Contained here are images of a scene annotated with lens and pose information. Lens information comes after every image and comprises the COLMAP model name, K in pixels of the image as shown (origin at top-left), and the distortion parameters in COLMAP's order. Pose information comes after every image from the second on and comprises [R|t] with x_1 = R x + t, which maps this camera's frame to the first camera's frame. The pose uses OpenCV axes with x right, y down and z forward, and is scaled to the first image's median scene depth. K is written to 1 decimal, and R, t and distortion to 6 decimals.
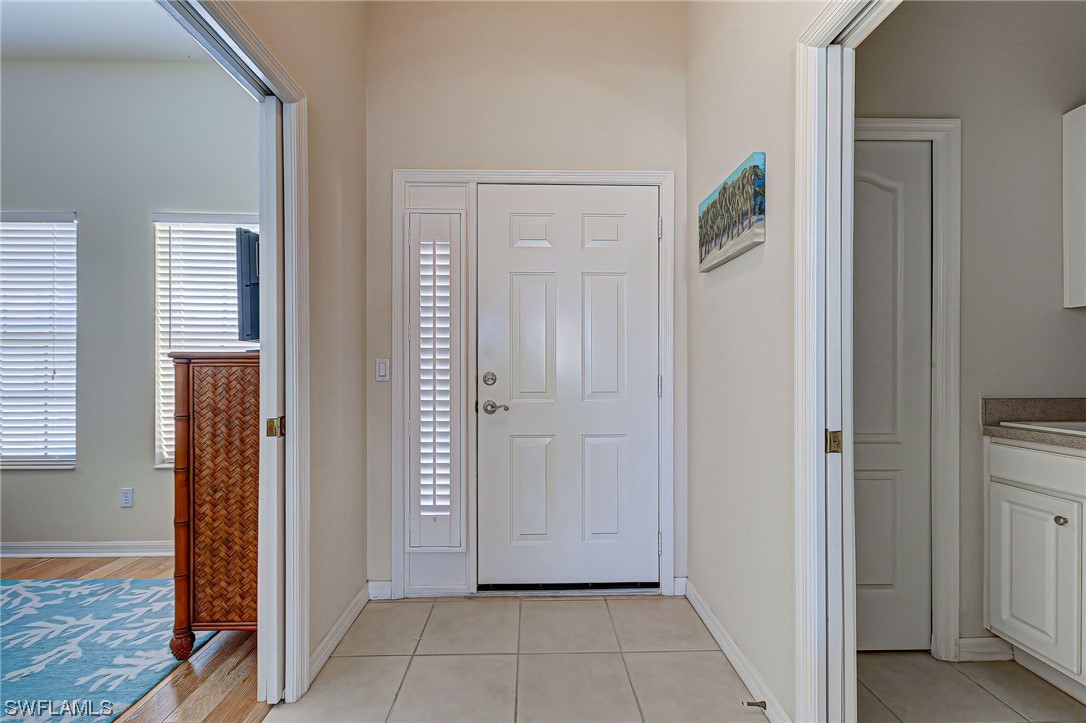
lens RADIAL K [[489.4, 0, 543.2], [0, 489.4, 362.7], [0, 0, 1]] dist [0.024914, -0.009197]
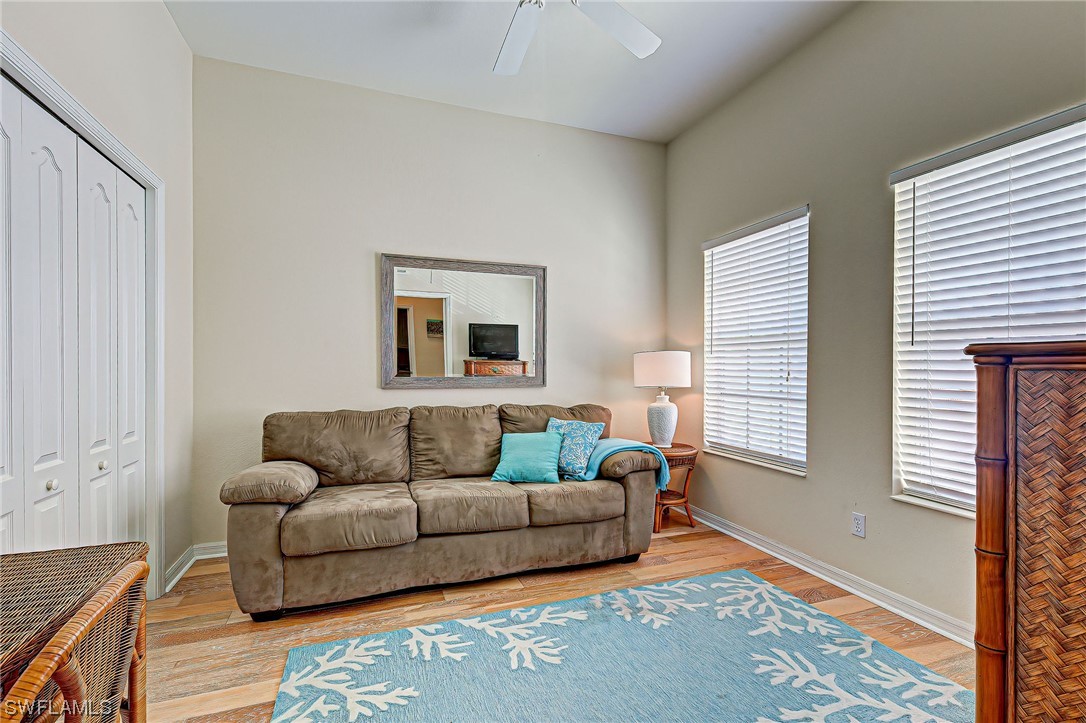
lens RADIAL K [[479.7, 0, 545.9], [0, 479.7, 367.9], [0, 0, 1]] dist [0.000633, -0.006621]
pose [[0.345396, 0.005377, -0.938442, -0.342719], [0.000077, 0.999983, 0.005757, 0.001947], [0.938457, -0.002061, 0.345390, 0.292169]]
